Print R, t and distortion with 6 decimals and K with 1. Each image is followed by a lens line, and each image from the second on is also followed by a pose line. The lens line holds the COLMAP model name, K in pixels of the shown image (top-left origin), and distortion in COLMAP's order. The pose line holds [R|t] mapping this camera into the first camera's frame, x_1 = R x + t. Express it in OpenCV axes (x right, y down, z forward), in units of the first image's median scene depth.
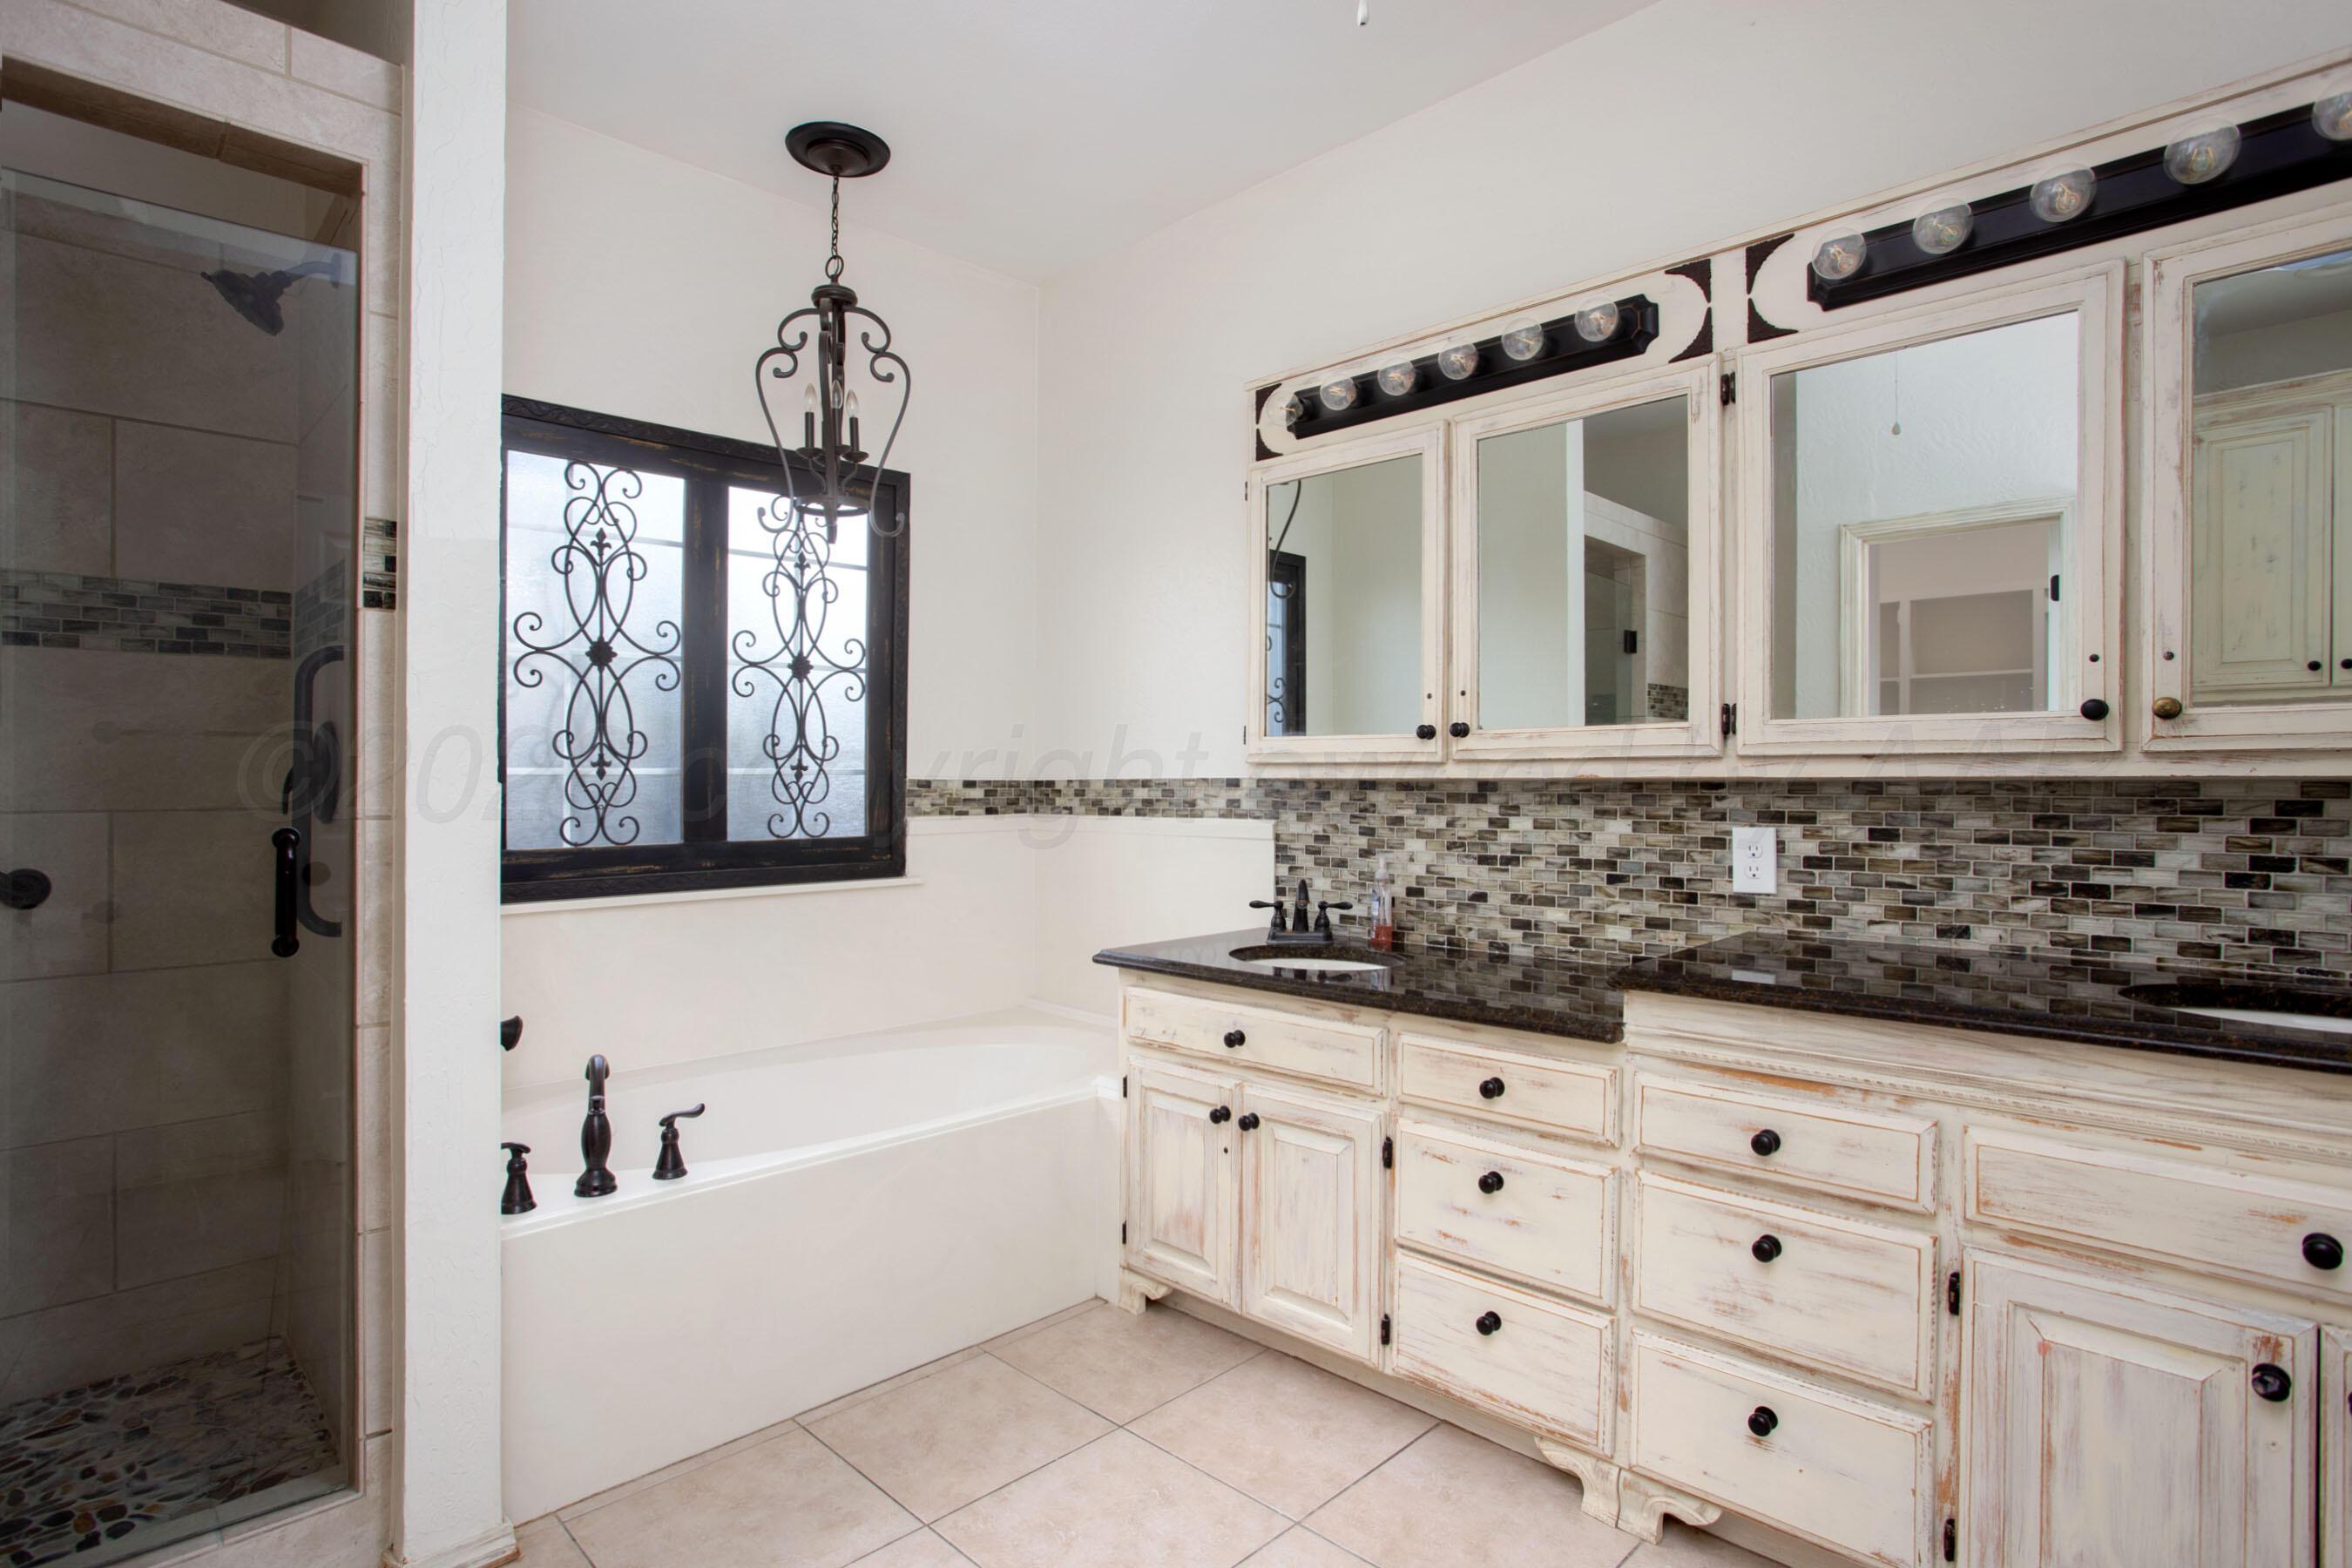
lens RADIAL K [[1167.7, 0, 1176.0], [0, 1167.7, 784.0], [0, 0, 1]] dist [-0.050224, 0.018016]
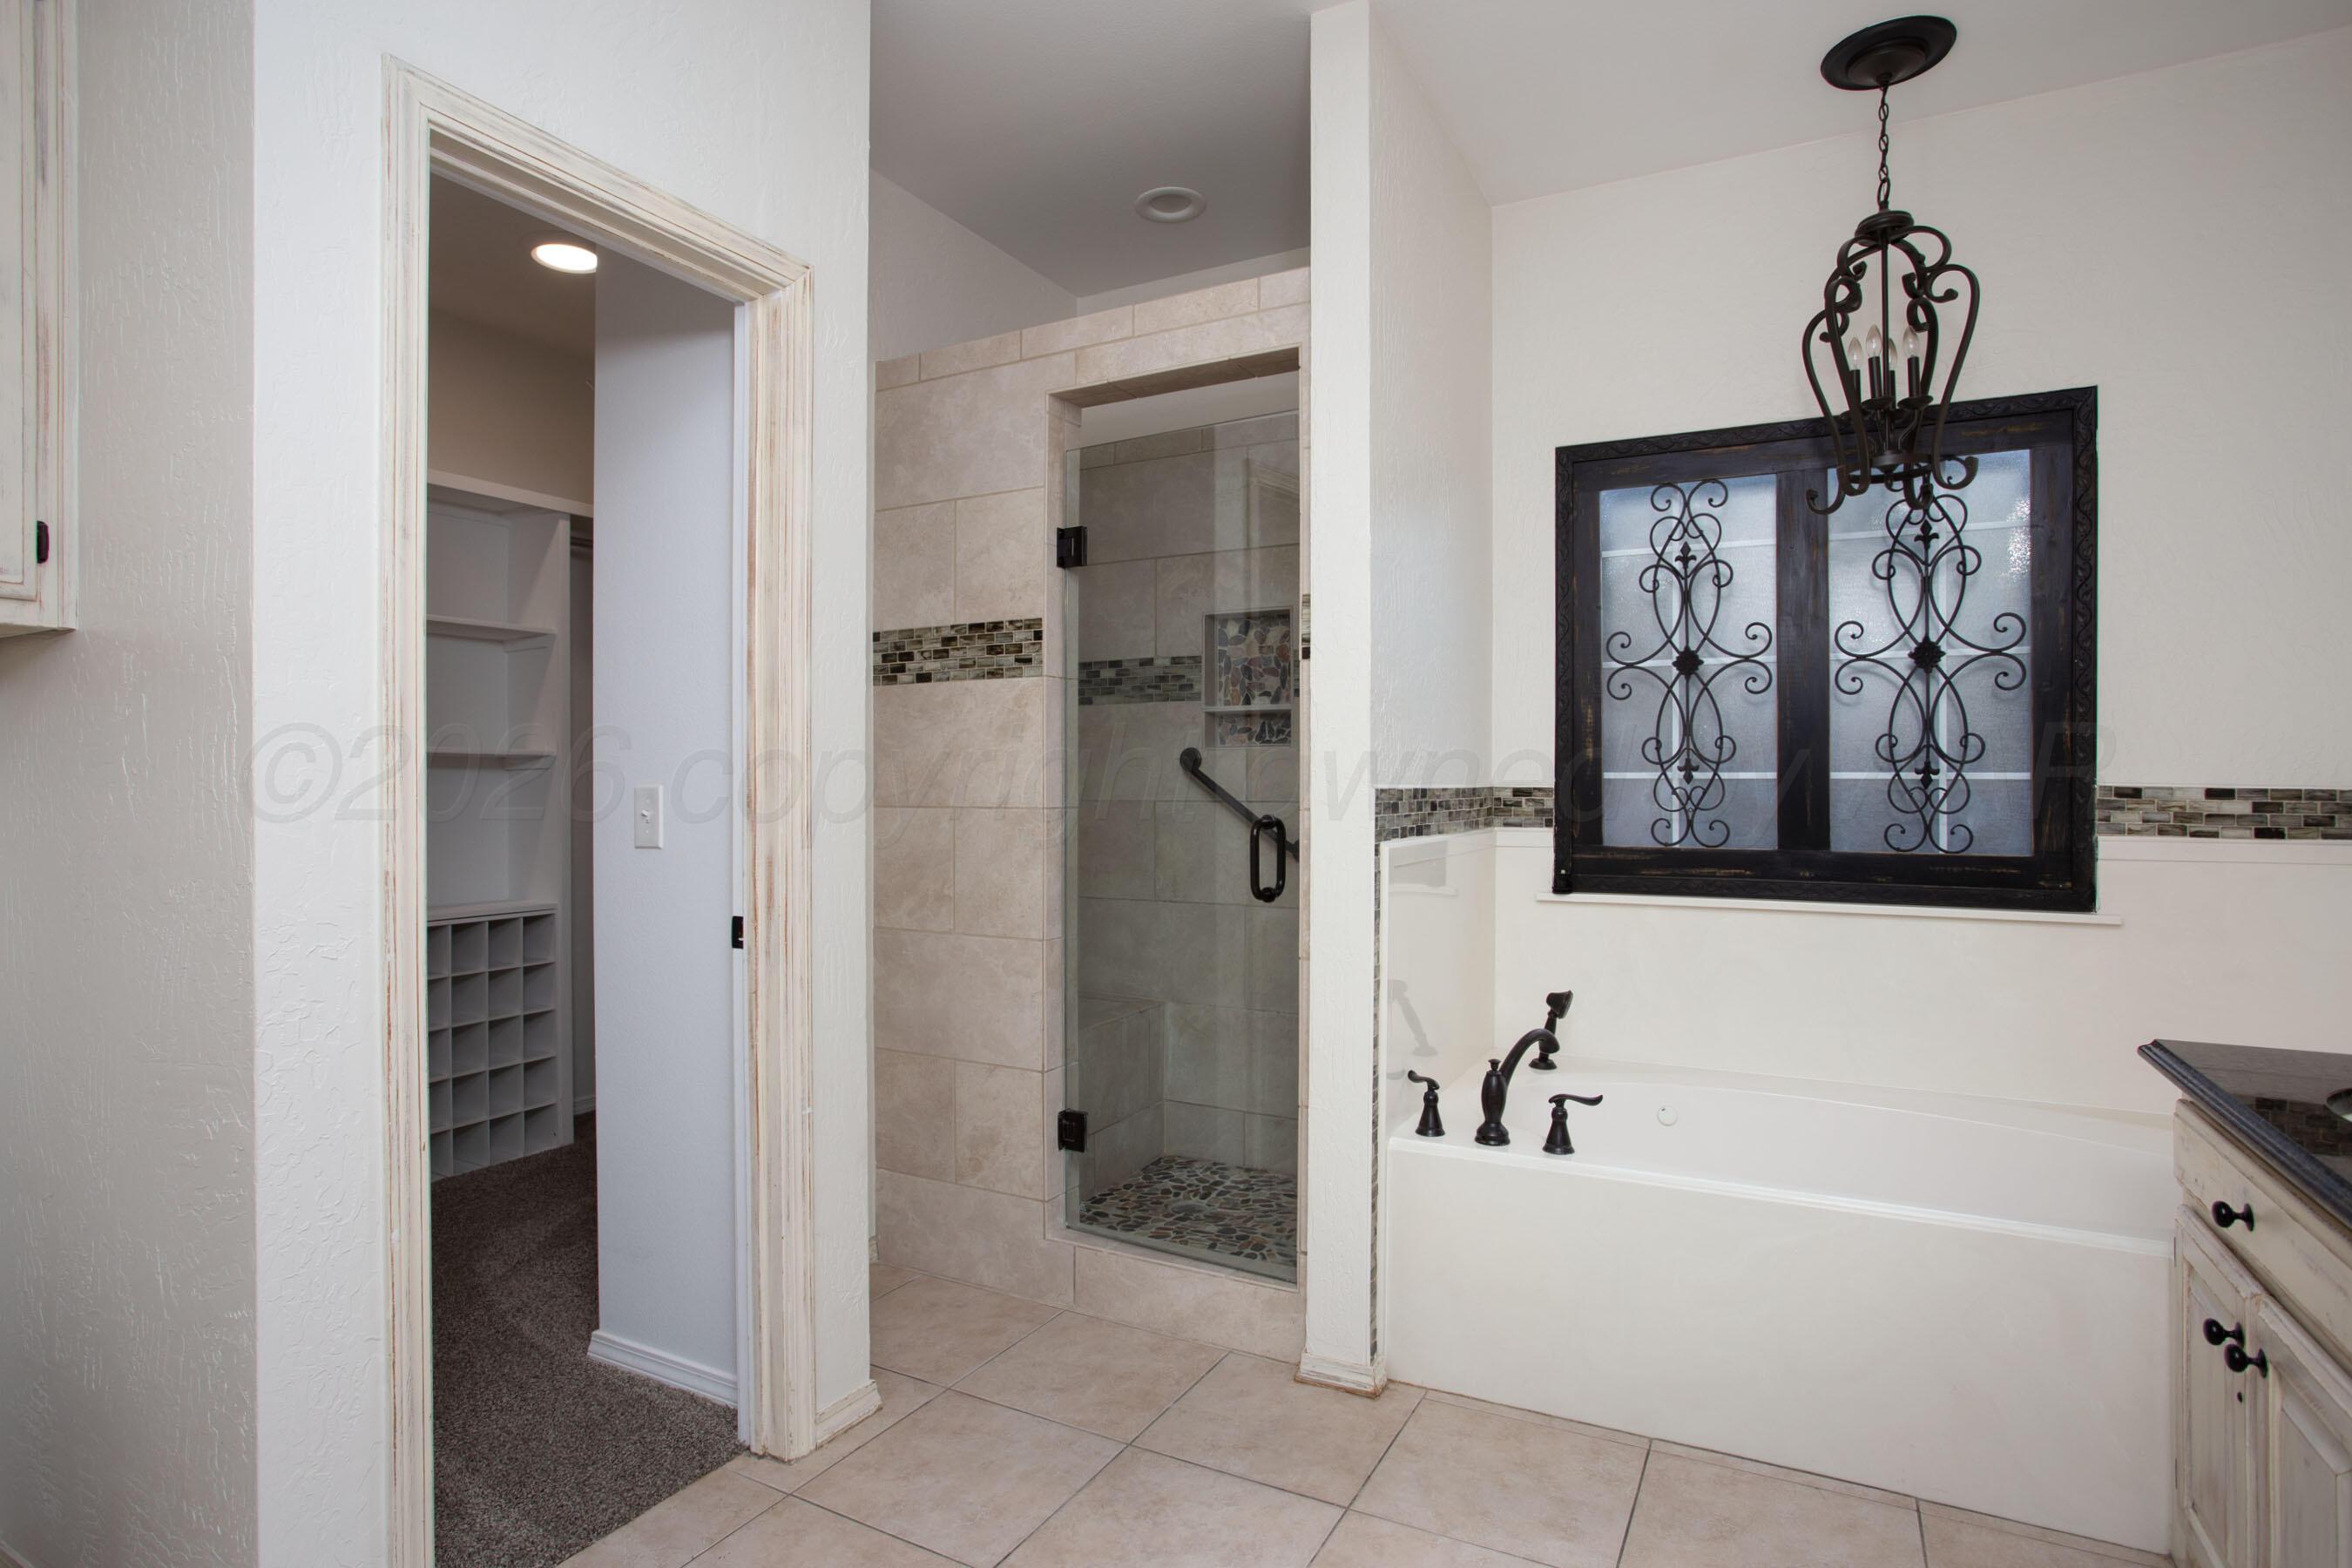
lens RADIAL K [[1165.6, 0, 1176.0], [0, 1165.6, 784.0], [0, 0, 1]] dist [-0.066427, 0.031107]
pose [[0.323039, 0.004732, -0.946374, 0.333879], [-0.010489, 0.999944, 0.001419, -0.000130], [0.946328, 0.009468, 0.323071, 0.226445]]
